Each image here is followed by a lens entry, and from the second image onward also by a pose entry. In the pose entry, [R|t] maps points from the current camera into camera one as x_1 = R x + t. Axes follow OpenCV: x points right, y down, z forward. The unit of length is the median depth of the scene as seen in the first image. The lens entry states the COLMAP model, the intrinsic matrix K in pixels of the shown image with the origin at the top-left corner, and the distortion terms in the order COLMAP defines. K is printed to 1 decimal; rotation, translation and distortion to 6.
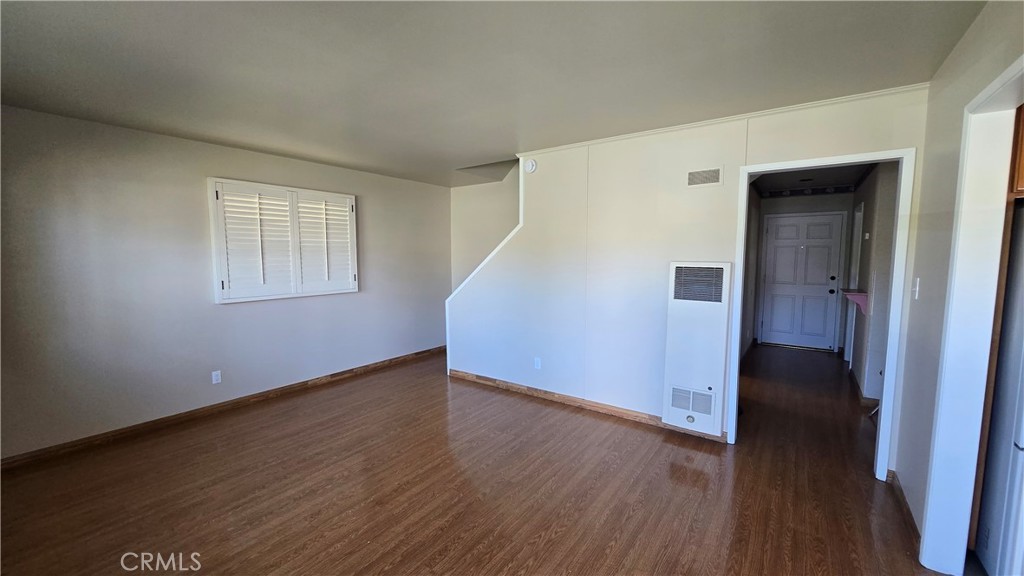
lens RADIAL K [[411.8, 0, 510.2], [0, 411.8, 291.7], [0, 0, 1]] dist [-0.000460, -0.000020]
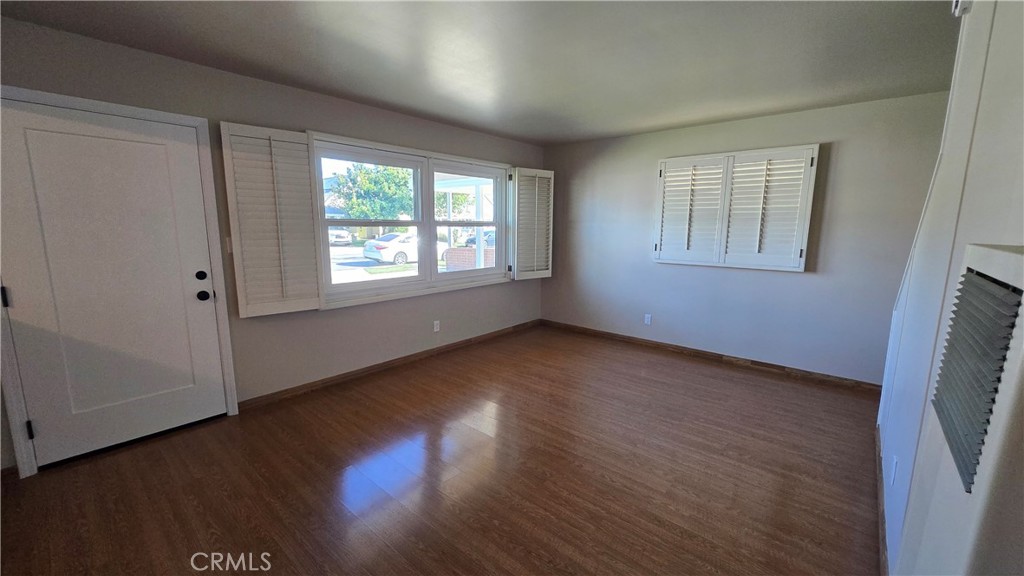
lens RADIAL K [[411.8, 0, 514.6], [0, 411.8, 292.6], [0, 0, 1]] dist [-0.000460, -0.000020]
pose [[-0.107019, 0.162817, -0.980835, 0.531406], [-0.098978, 0.979856, 0.173454, -0.050597], [0.989318, 0.115644, -0.088748, 0.641611]]
